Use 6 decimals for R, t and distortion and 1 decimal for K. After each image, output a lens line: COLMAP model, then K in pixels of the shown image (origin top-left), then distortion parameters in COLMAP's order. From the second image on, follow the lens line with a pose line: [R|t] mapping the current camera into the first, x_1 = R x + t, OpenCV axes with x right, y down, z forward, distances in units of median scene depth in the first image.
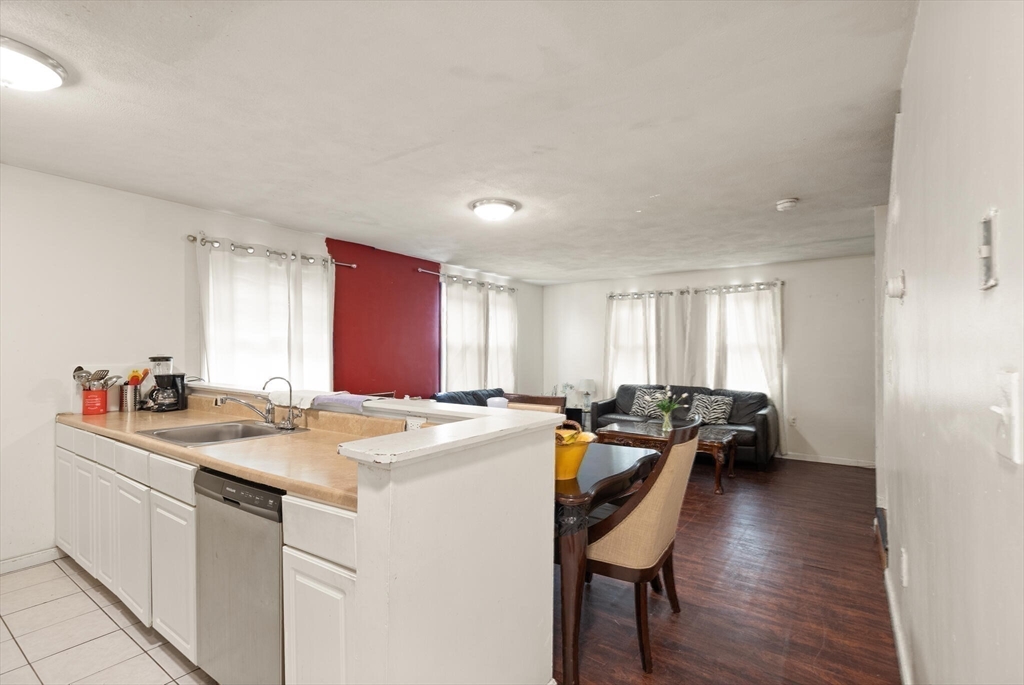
lens RADIAL K [[470.6, 0, 516.3], [0, 470.6, 347.1], [0, 0, 1]] dist [-0.000207, -0.000089]
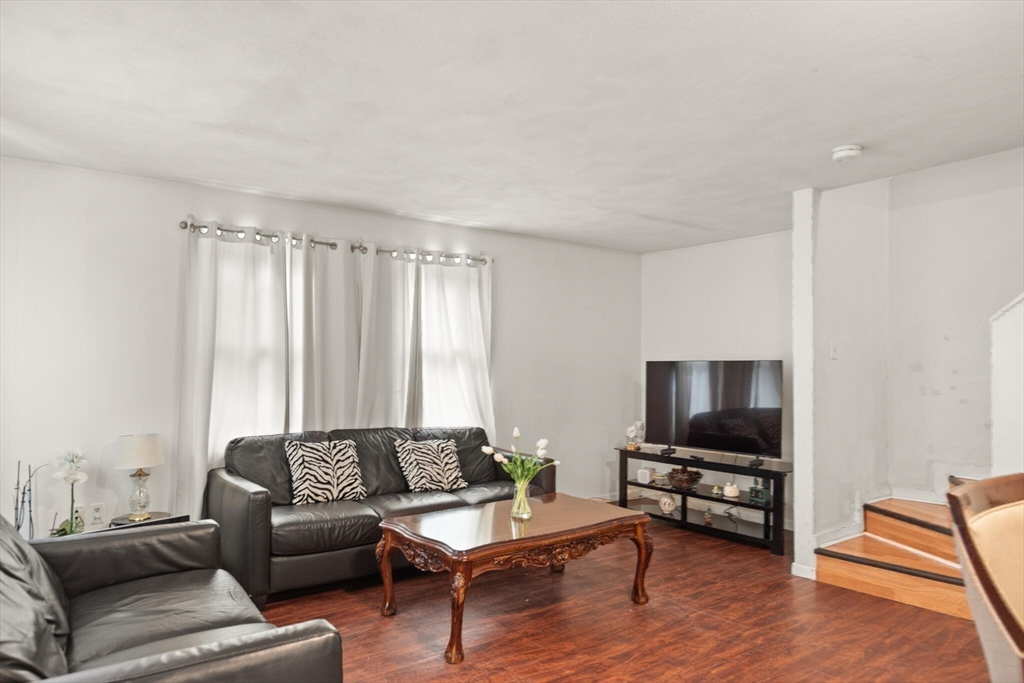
lens RADIAL K [[661.9, 0, 513.6], [0, 661.9, 347.3], [0, 0, 1]] dist [0.004858, 0.000430]
pose [[0.311014, 0.032390, 0.949853, -0.285260], [-0.012357, 0.999472, -0.030036, 0.013299], [-0.950325, -0.002395, 0.311250, 0.617418]]
